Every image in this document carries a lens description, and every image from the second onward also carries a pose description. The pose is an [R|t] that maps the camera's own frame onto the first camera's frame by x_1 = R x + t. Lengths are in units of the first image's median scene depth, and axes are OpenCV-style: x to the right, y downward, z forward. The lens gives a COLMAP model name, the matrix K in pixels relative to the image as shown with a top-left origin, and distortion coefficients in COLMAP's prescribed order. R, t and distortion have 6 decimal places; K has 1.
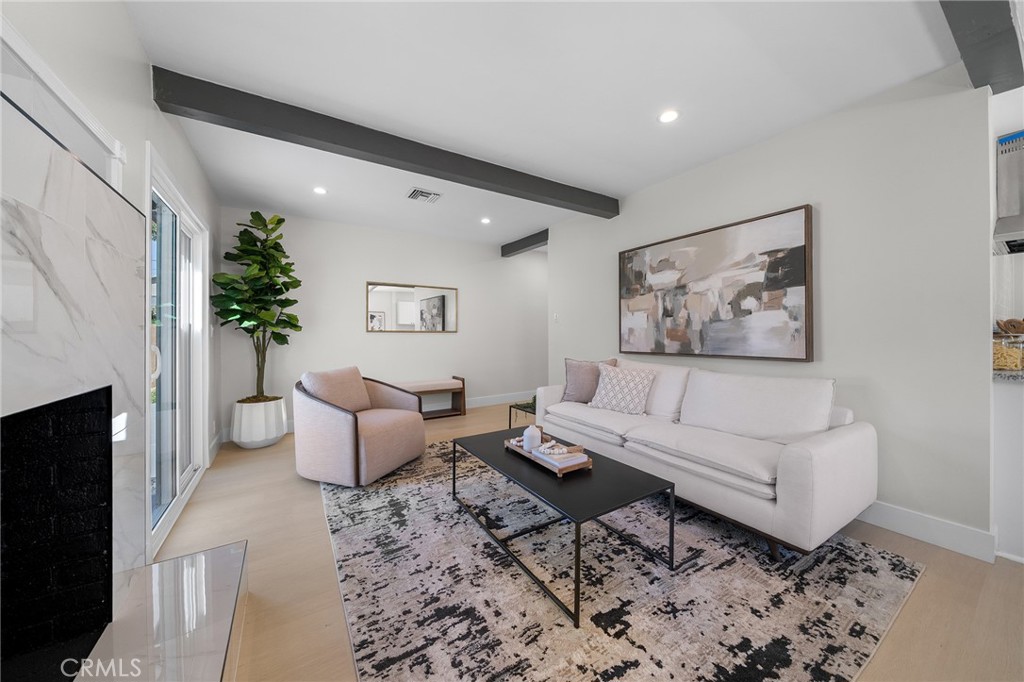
lens RADIAL K [[354.1, 0, 507.2], [0, 354.1, 332.8], [0, 0, 1]] dist [-0.003868, 0.001496]
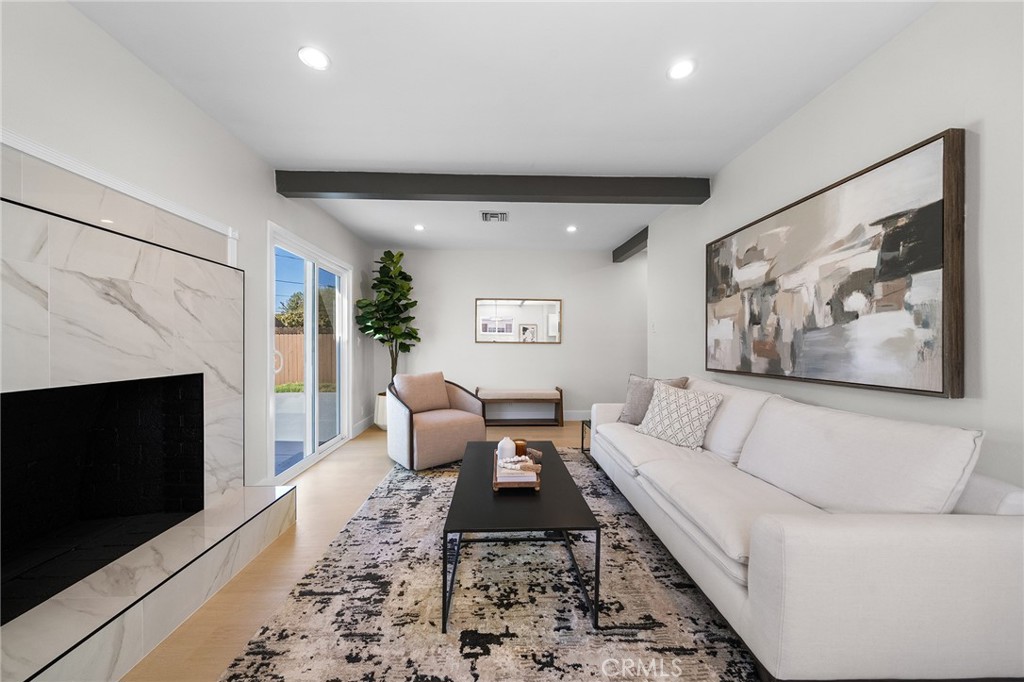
lens RADIAL K [[354.1, 0, 505.6], [0, 354.1, 346.1], [0, 0, 1]] dist [-0.003868, 0.001496]
pose [[0.865693, 0.009624, -0.500483, 0.461491], [-0.006148, 0.999944, 0.008595, -0.003681], [0.500538, -0.004364, 0.865703, 0.110606]]
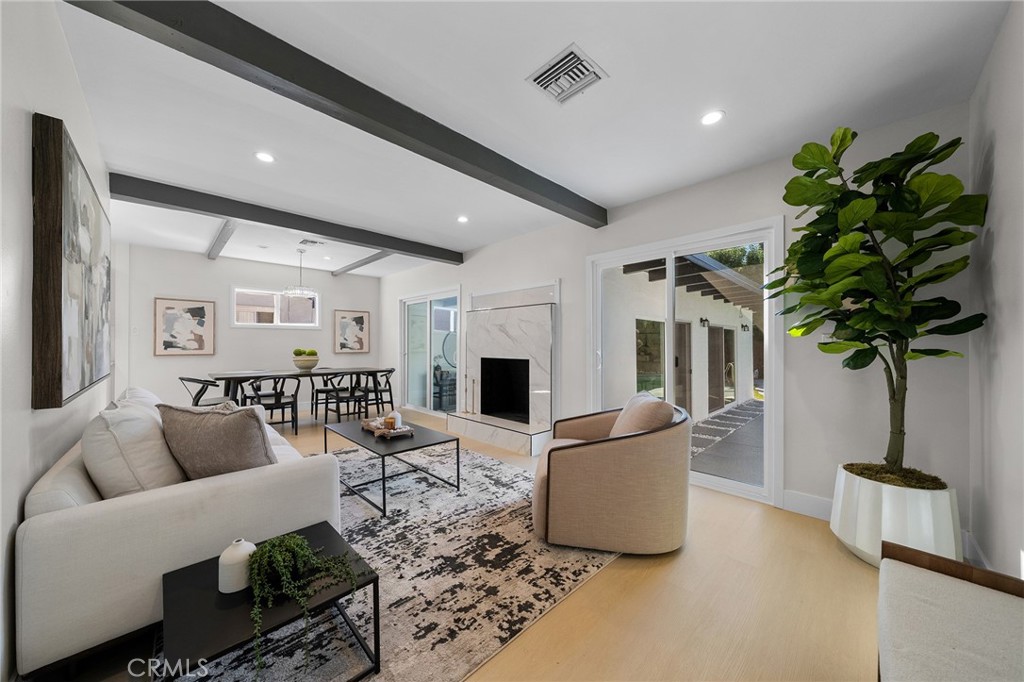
lens RADIAL K [[354.1, 0, 506.3], [0, 354.1, 344.8], [0, 0, 1]] dist [-0.003868, 0.001496]
pose [[-0.978676, 0.003671, -0.205379, -0.063963], [0.003083, 0.999990, 0.003183, -0.007578], [0.205389, 0.002482, -0.978677, 2.040454]]
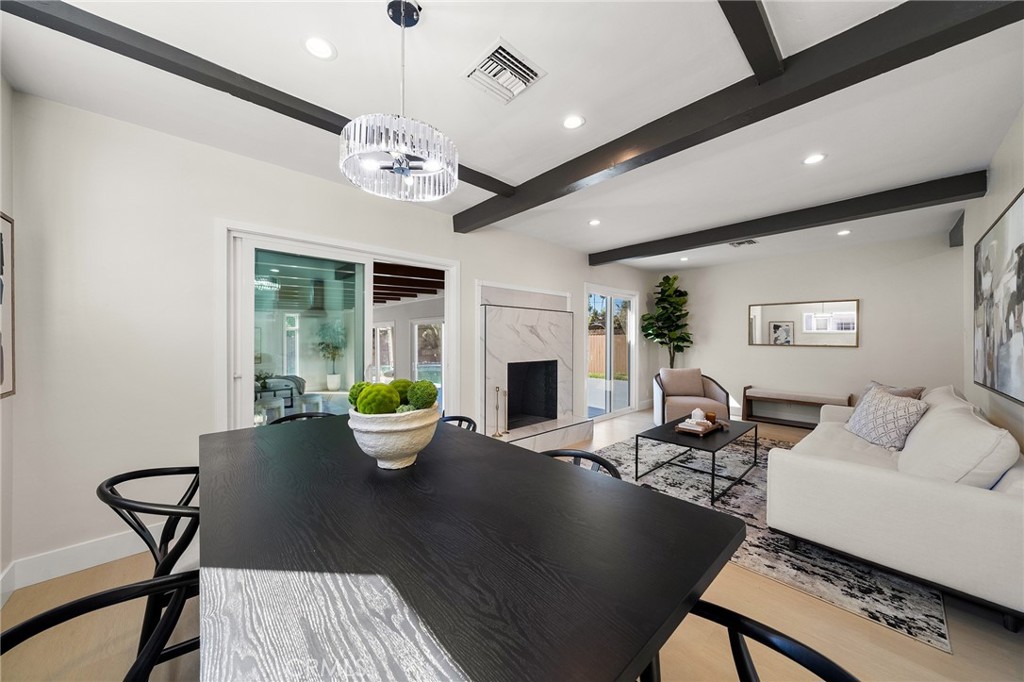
lens RADIAL K [[354.1, 0, 508.1], [0, 354.1, 340.6], [0, 0, 1]] dist [-0.003868, 0.001496]
pose [[0.180734, 0.011098, -0.983469, 1.227279], [-0.004089, 0.999936, 0.010532, -0.050583], [0.983524, 0.002118, 0.180768, -0.122510]]
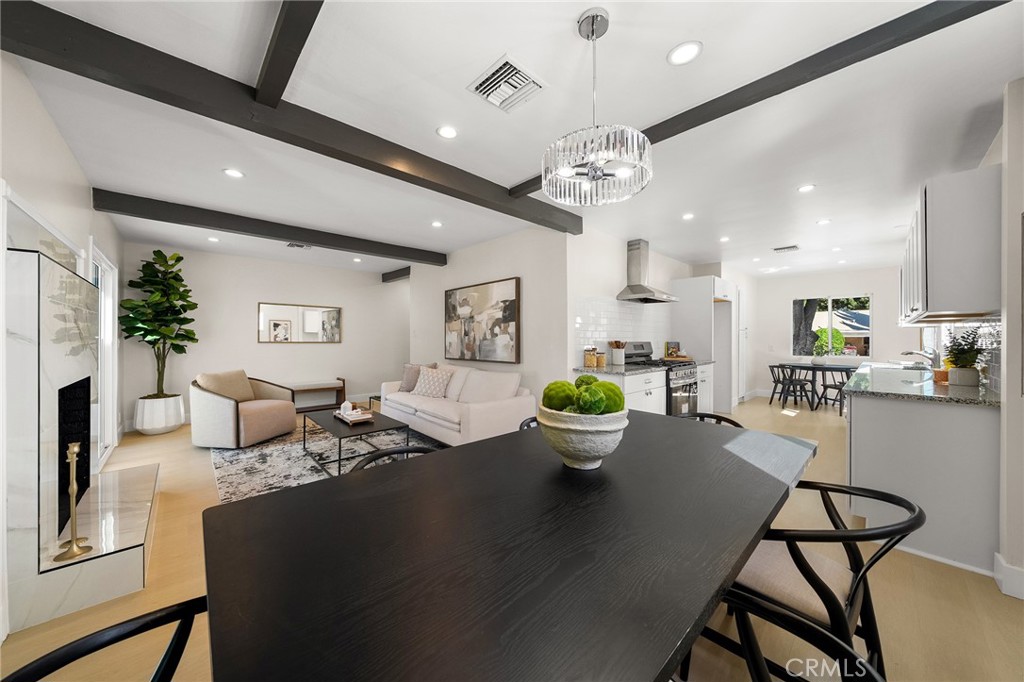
lens RADIAL K [[354.1, 0, 510.4], [0, 354.1, 339.6], [0, 0, 1]] dist [-0.003868, 0.001496]
pose [[0.982403, 0.006319, 0.186669, 0.439492], [-0.007069, 0.999969, 0.003353, -0.043229], [-0.186642, -0.004614, 0.982417, -0.706413]]
